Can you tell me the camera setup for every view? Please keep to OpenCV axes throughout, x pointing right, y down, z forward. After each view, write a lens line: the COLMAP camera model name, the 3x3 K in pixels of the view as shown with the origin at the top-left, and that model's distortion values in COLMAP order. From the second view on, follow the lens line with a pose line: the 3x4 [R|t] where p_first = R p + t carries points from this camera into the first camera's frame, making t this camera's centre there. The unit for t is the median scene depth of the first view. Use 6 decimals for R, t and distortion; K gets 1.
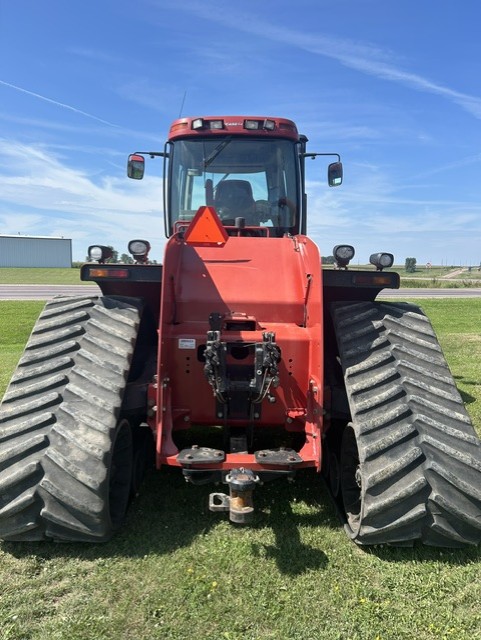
lens RADIAL K [[530.5, 0, 238.4], [0, 530.5, 319.5], [0, 0, 1]] dist [0.022229, -0.002144]
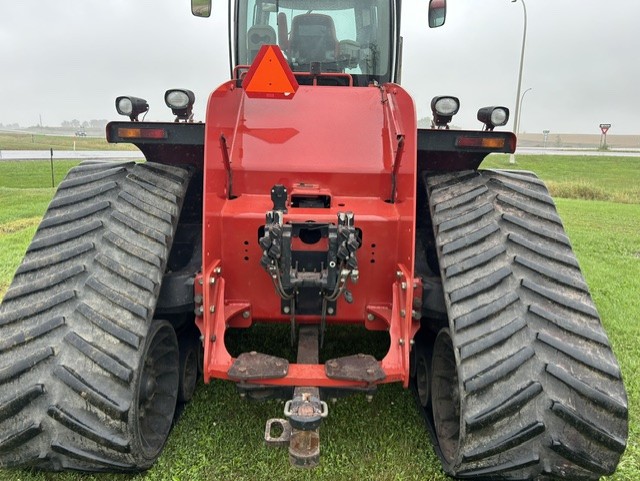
lens RADIAL K [[530.5, 0, 320.9], [0, 530.5, 254.4], [0, 0, 1]] dist [0.022229, -0.002144]
pose [[0.999857, 0.006665, -0.015553, 0.030459], [-0.004295, 0.989026, 0.147676, -0.027441], [0.016367, -0.147588, 0.988913, 0.204624]]
